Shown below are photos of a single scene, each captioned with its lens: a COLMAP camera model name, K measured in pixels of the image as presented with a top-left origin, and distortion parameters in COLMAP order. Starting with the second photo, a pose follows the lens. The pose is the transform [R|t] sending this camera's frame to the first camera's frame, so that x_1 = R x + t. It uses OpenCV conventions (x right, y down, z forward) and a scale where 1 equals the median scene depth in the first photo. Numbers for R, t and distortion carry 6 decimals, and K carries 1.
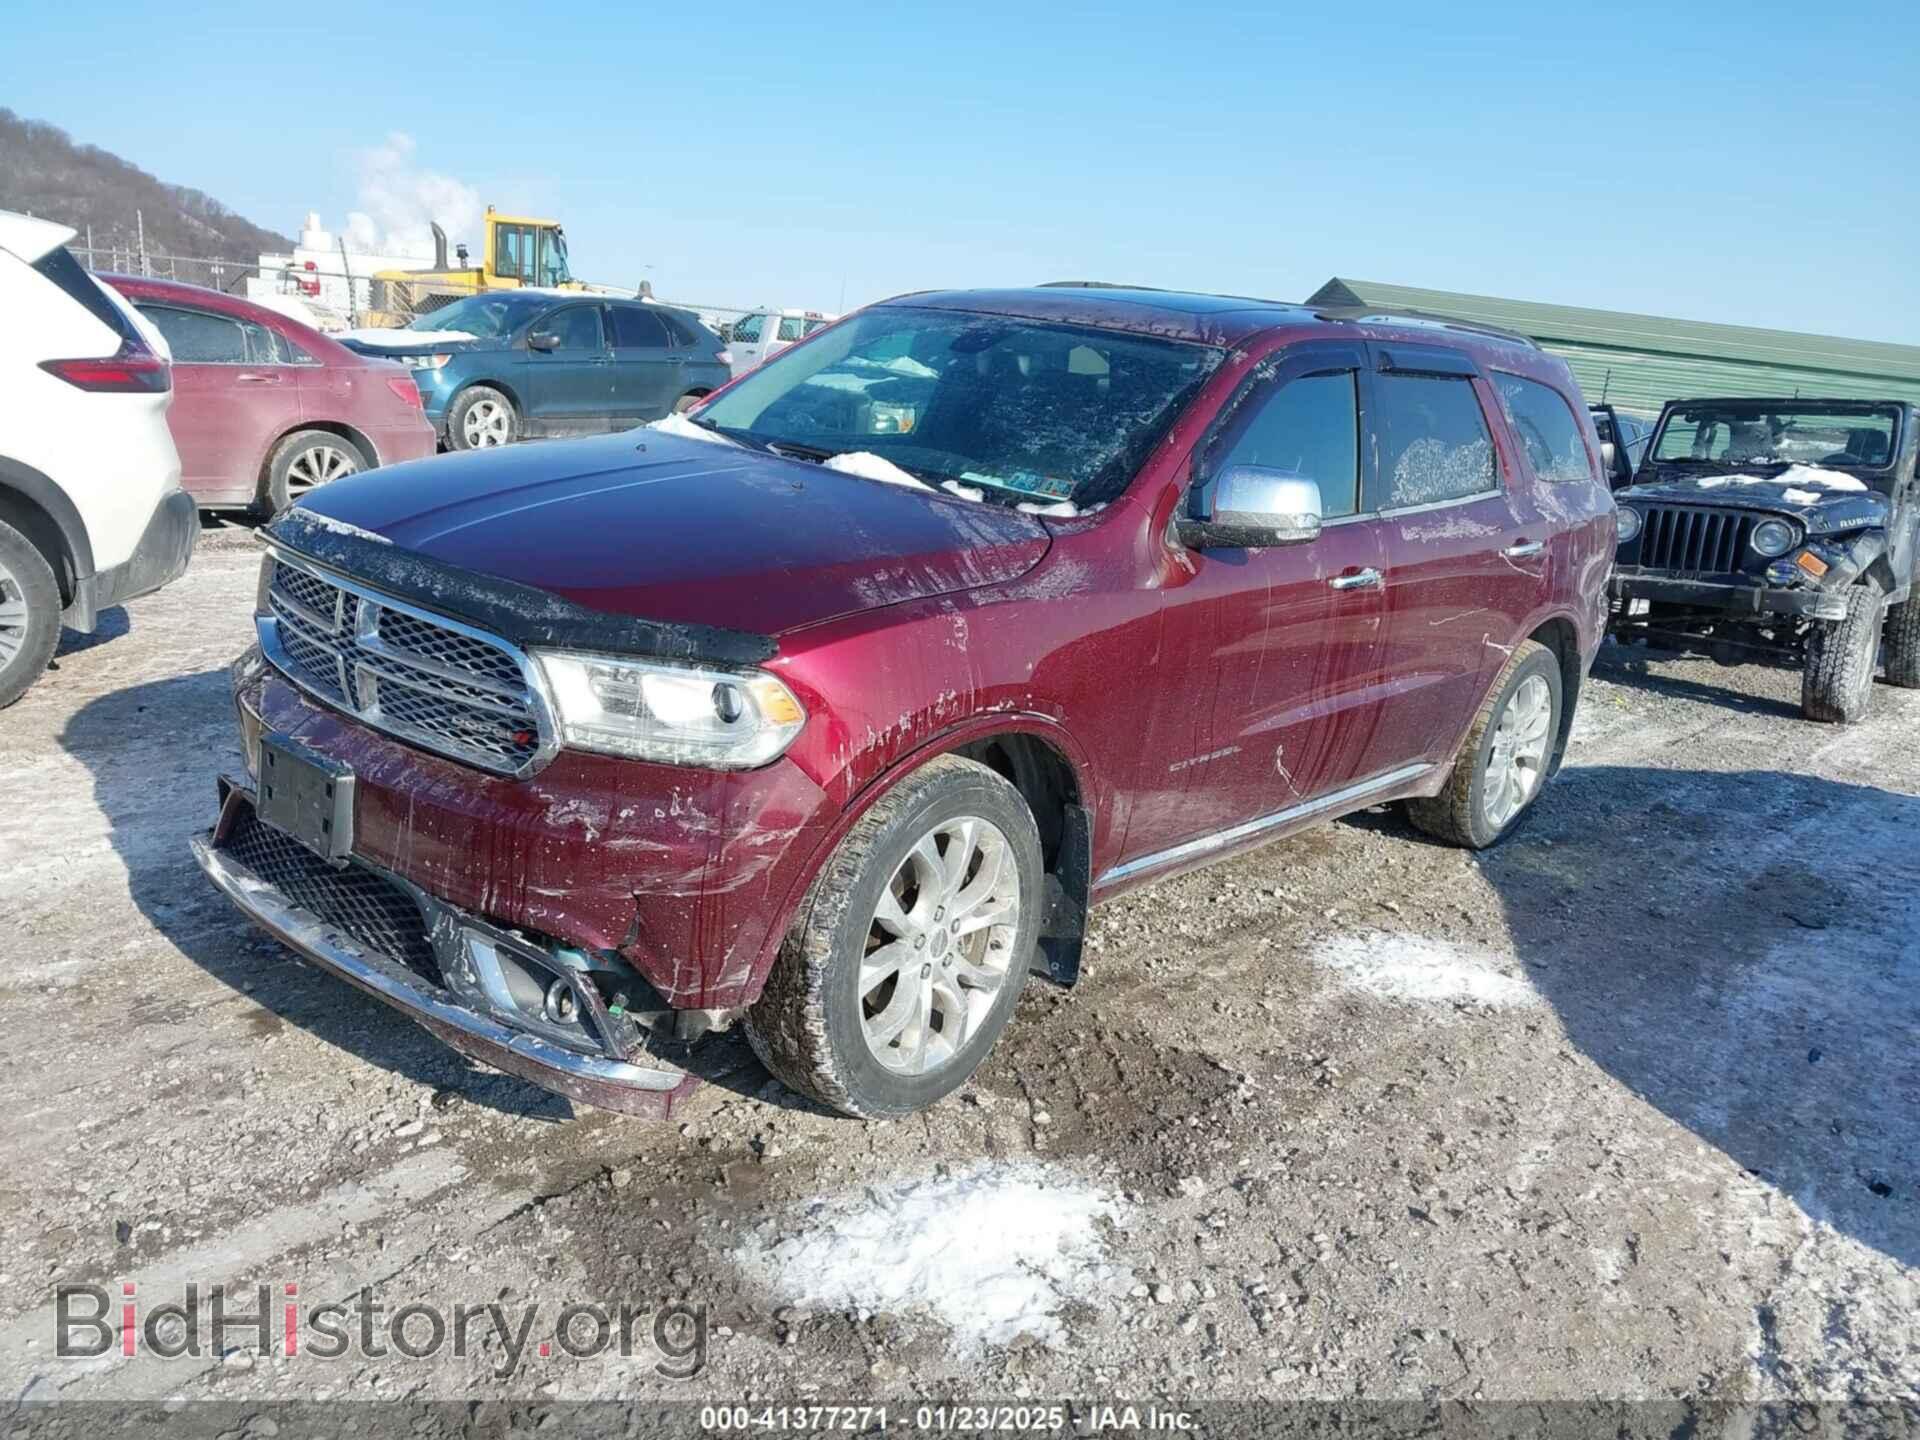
lens RADIAL K [[1510.2, 0, 952.7], [0, 1510.2, 734.6], [0, 0, 1]] dist [0.034565, -0.021971]
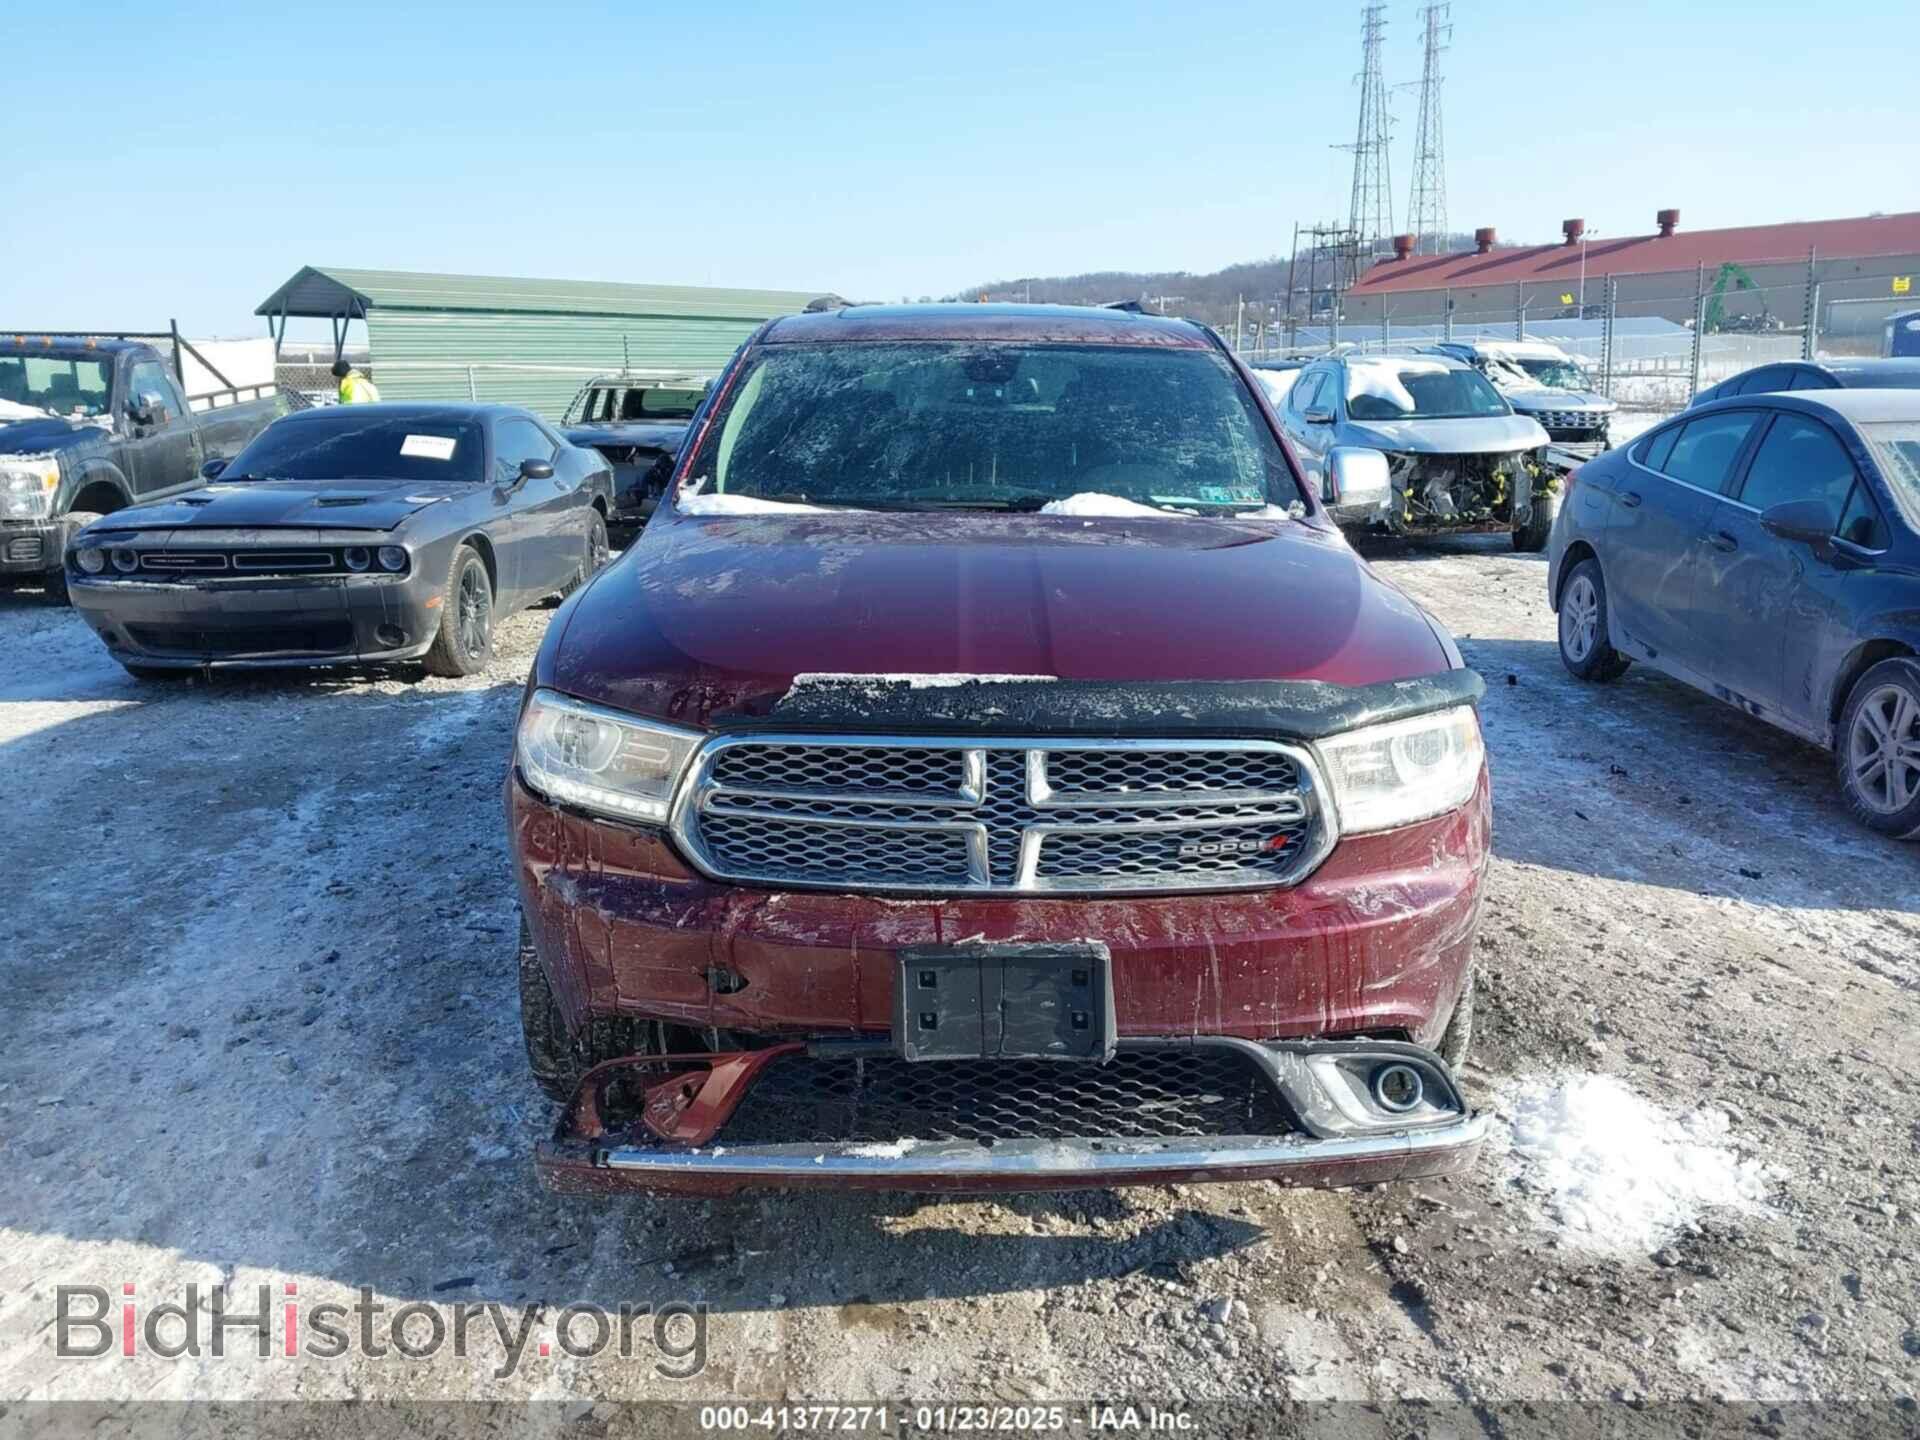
lens RADIAL K [[1510.2, 0, 968.7], [0, 1510.2, 716.1], [0, 0, 1]] dist [0.034565, -0.021971]
pose [[0.740482, -0.256420, 0.621236, -0.924232], [0.252347, 0.962801, 0.096619, -0.197039], [-0.622902, 0.085223, 0.777644, 0.366834]]
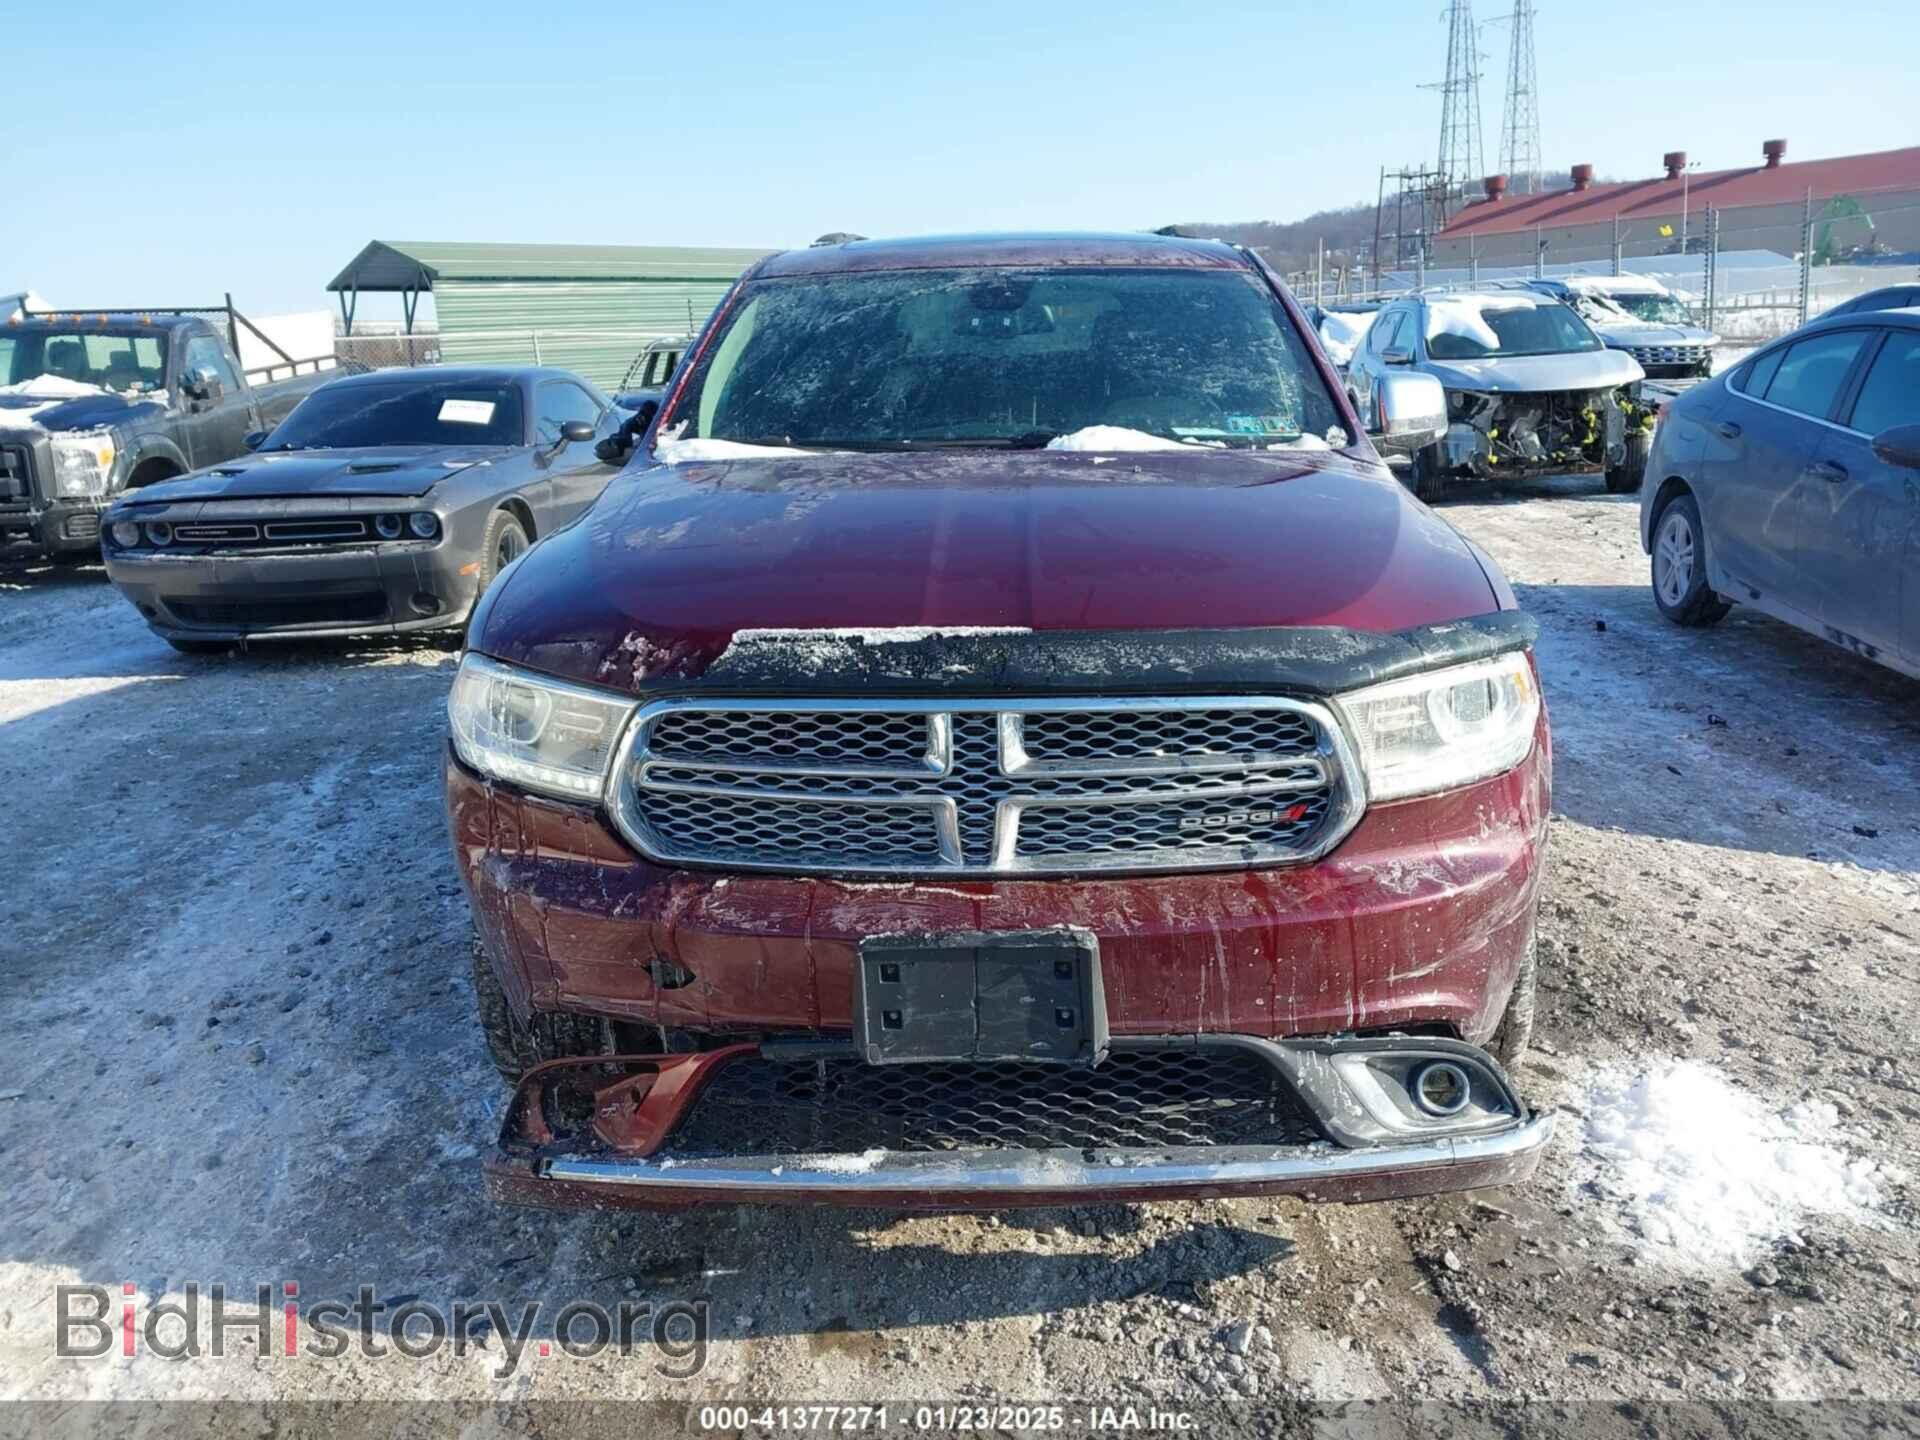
lens RADIAL K [[1510.2, 0, 948.6], [0, 1510.2, 707.5], [0, 0, 1]] dist [0.034565, -0.021971]
pose [[0.776029, -0.281566, 0.564357, -0.818983], [0.275308, 0.956293, 0.098541, -0.171269], [-0.567436, 0.078901, 0.819628, 0.410392]]
